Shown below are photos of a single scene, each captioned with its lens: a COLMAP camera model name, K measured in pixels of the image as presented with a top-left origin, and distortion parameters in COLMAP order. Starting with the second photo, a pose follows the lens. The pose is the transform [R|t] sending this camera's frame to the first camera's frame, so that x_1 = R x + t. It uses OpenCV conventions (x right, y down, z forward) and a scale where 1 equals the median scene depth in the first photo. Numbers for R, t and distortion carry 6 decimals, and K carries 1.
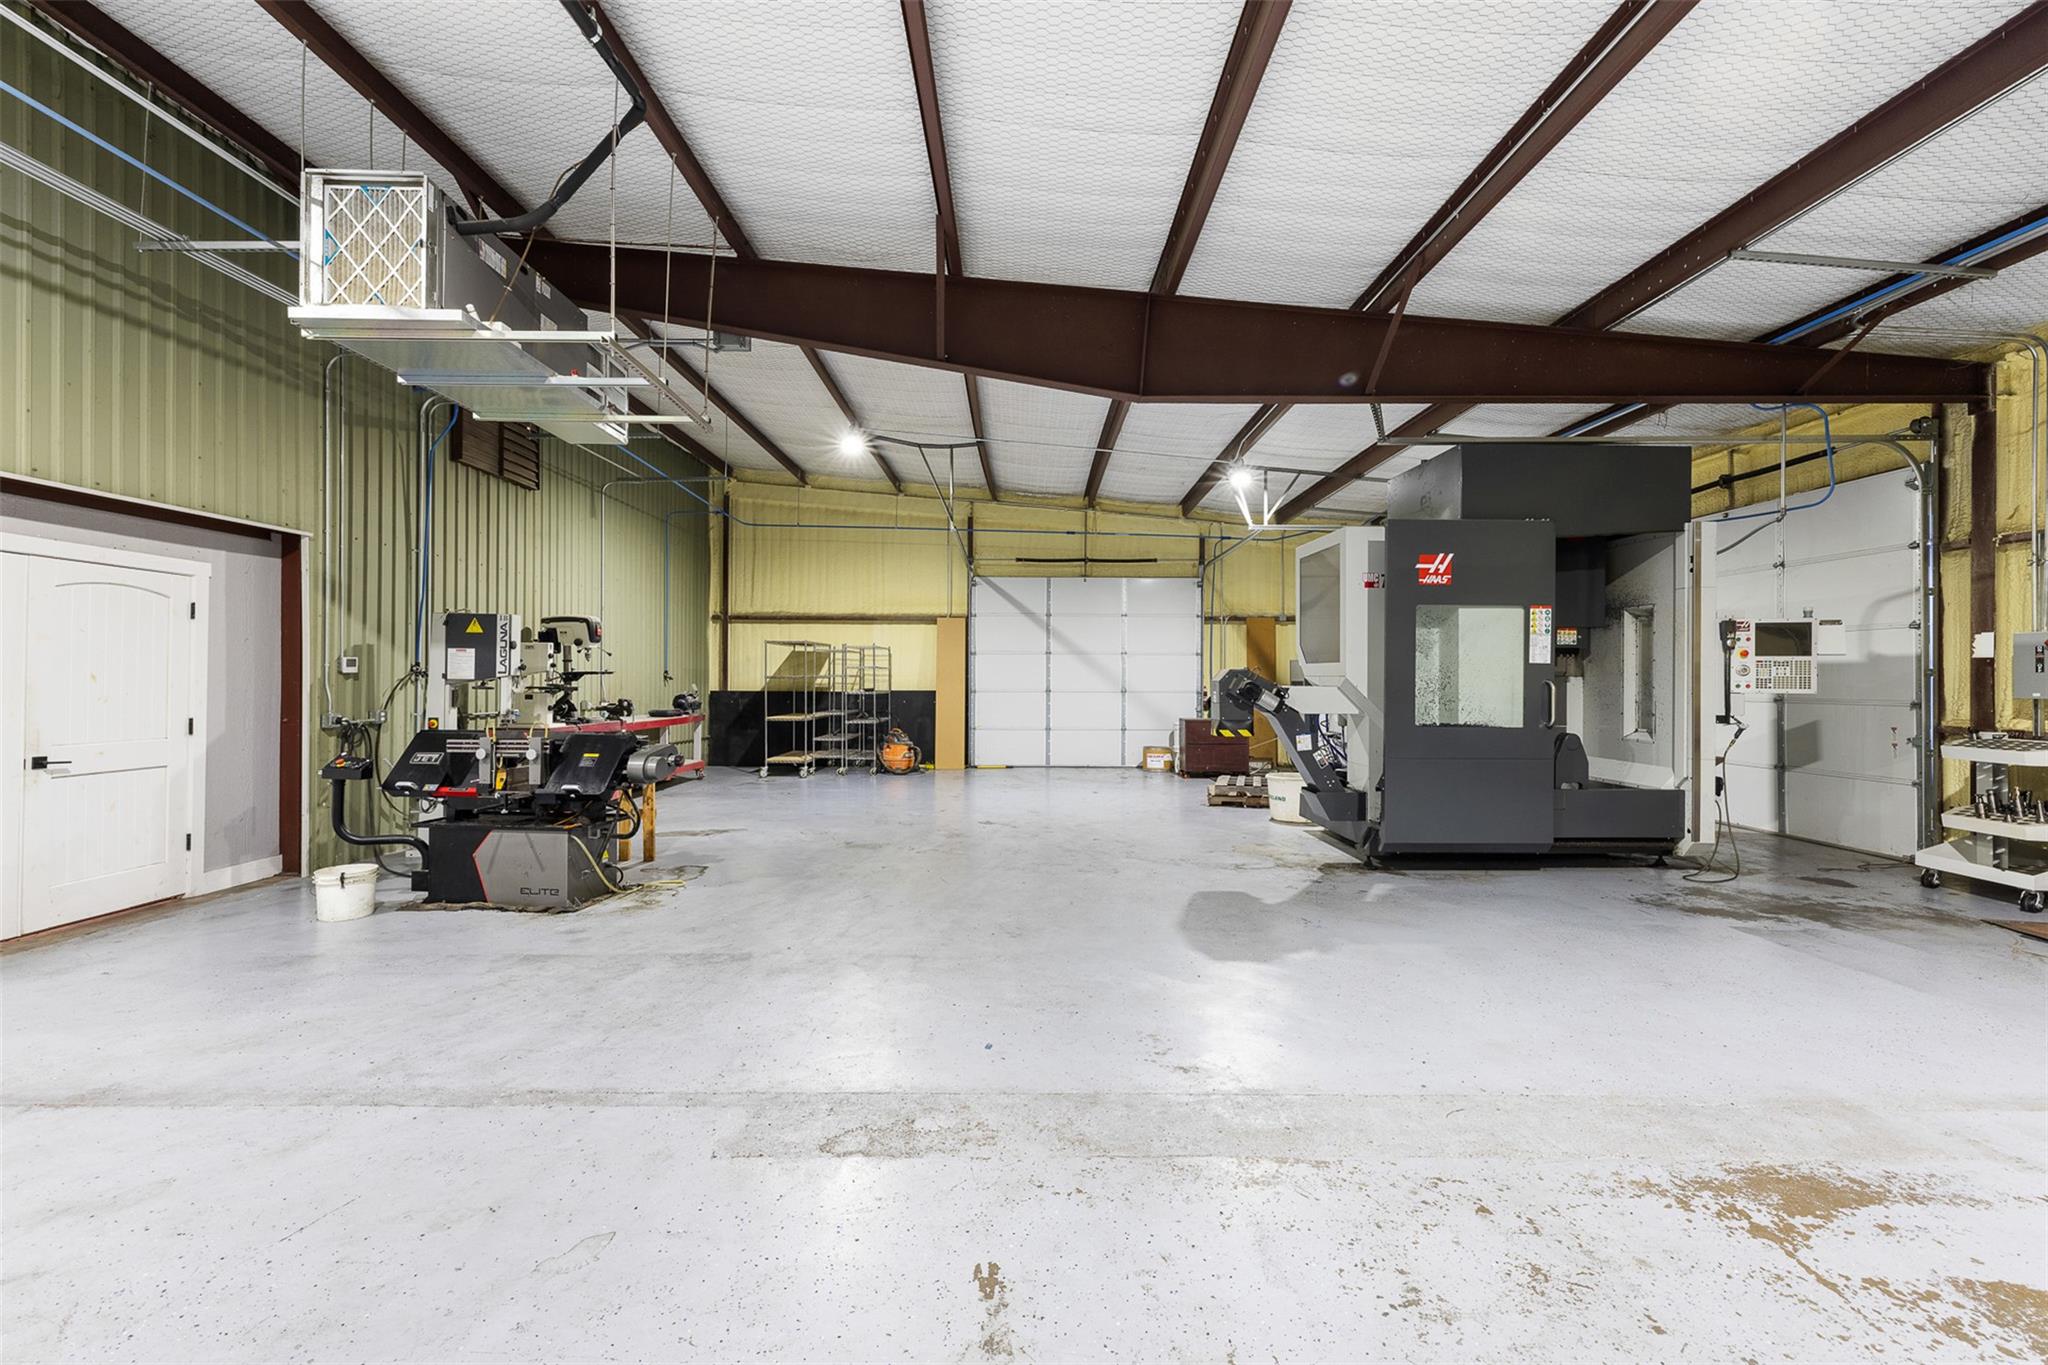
lens RADIAL K [[860.6, 0, 1025.3], [0, 860.6, 675.9], [0, 0, 1]] dist [0.000878, 0.000269]
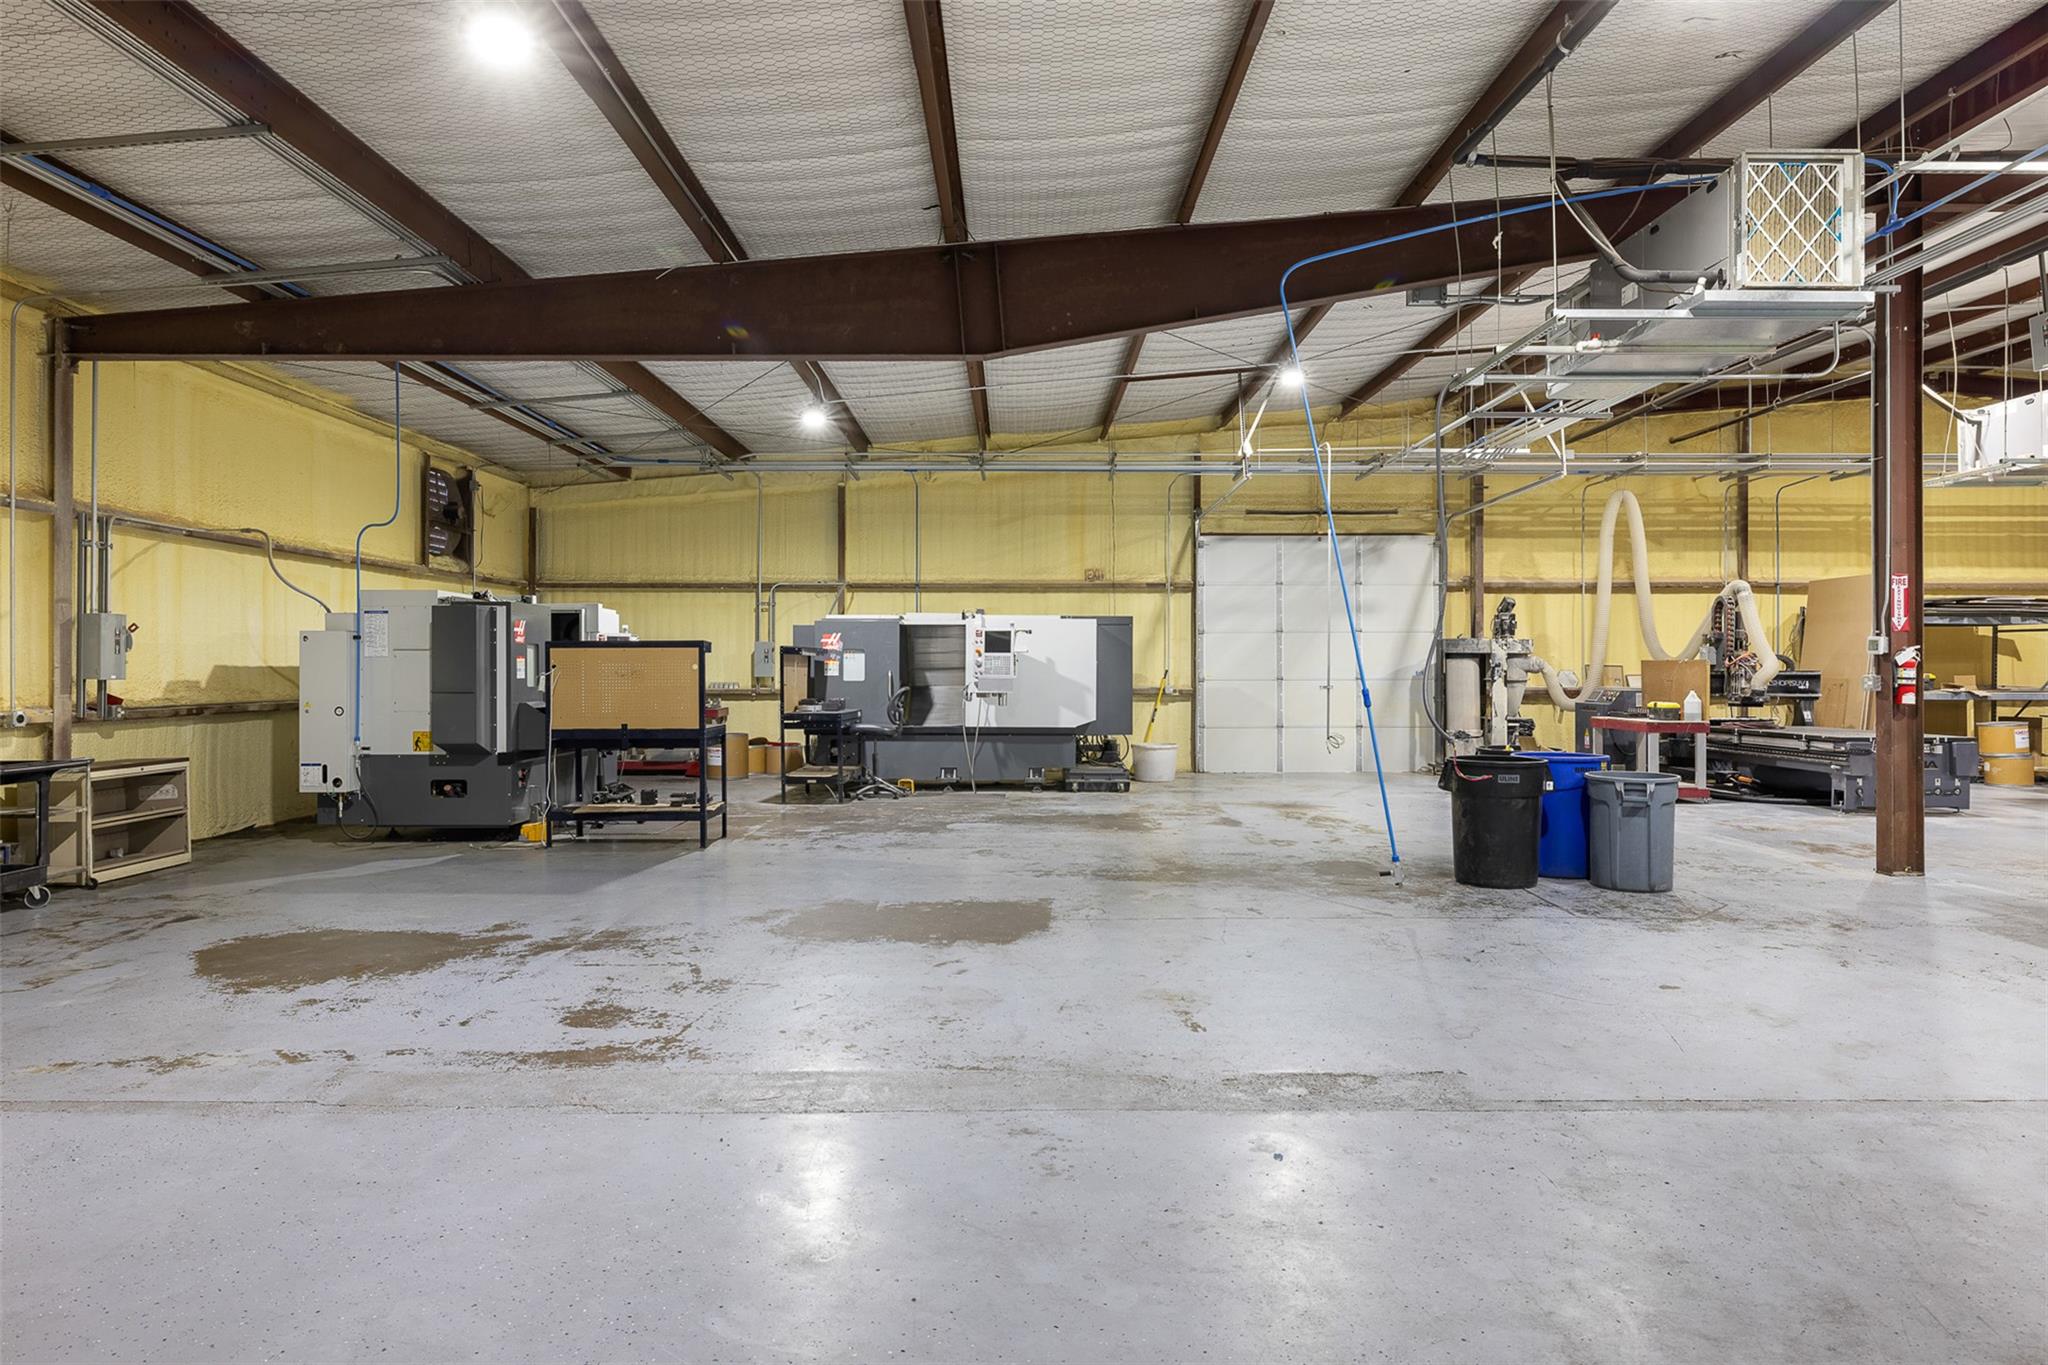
lens RADIAL K [[1199.5, 0, 1018.3], [0, 1199.5, 675.4], [0, 0, 1]] dist [0.000274, 0.000630]
pose [[-0.999979, -0.004372, 0.004833, 0.242020], [-0.004340, 0.999968, 0.006727, 0.012718], [-0.004862, 0.006706, -0.999966, 2.753824]]
